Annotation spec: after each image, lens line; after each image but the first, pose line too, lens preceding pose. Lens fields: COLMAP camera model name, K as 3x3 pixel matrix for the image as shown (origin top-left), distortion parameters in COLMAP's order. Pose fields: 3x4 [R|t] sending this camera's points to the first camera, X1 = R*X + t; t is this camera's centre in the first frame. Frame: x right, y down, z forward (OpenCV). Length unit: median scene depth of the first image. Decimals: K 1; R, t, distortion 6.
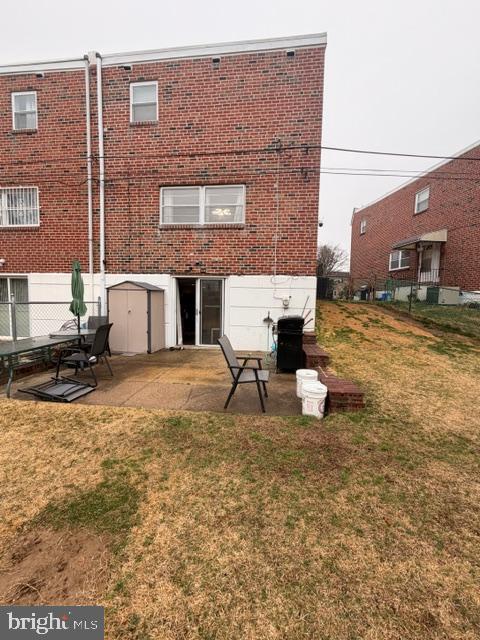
lens RADIAL K [[255.5, 0, 240.5], [0, 255.5, 318.2], [0, 0, 1]] dist [0.000659, -0.000009]
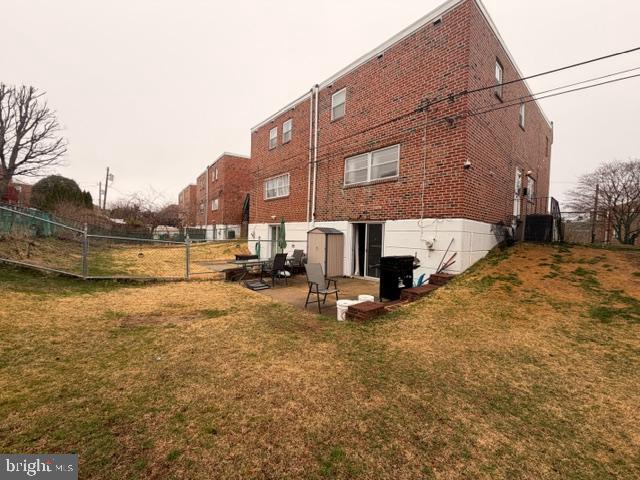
lens RADIAL K [[255.5, 0, 318.5], [0, 255.5, 239.3], [0, 0, 1]] dist [0.000659, -0.000009]
pose [[0.738264, 0.013879, -0.674369, 0.530694], [-0.062233, 0.996925, -0.047612, -0.002594], [0.671635, 0.077119, 0.736858, -0.088892]]
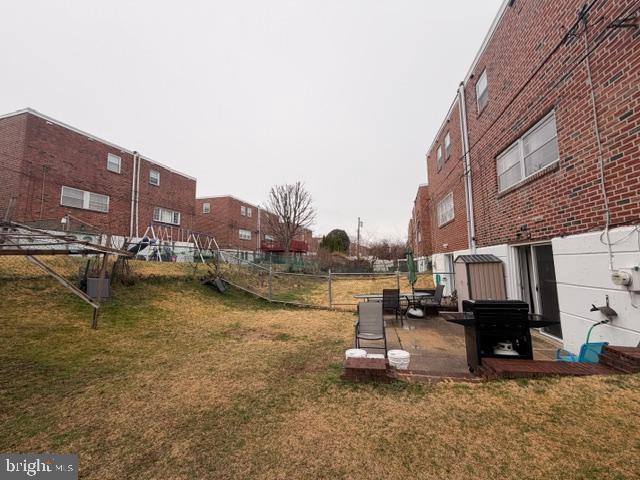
lens RADIAL K [[255.5, 0, 318.5], [0, 255.5, 239.3], [0, 0, 1]] dist [0.000659, -0.000009]
pose [[-0.094042, -0.114468, -0.988966, 0.713591], [-0.052046, 0.992575, -0.109936, -0.052632], [0.994207, 0.041133, -0.099302, 0.428711]]
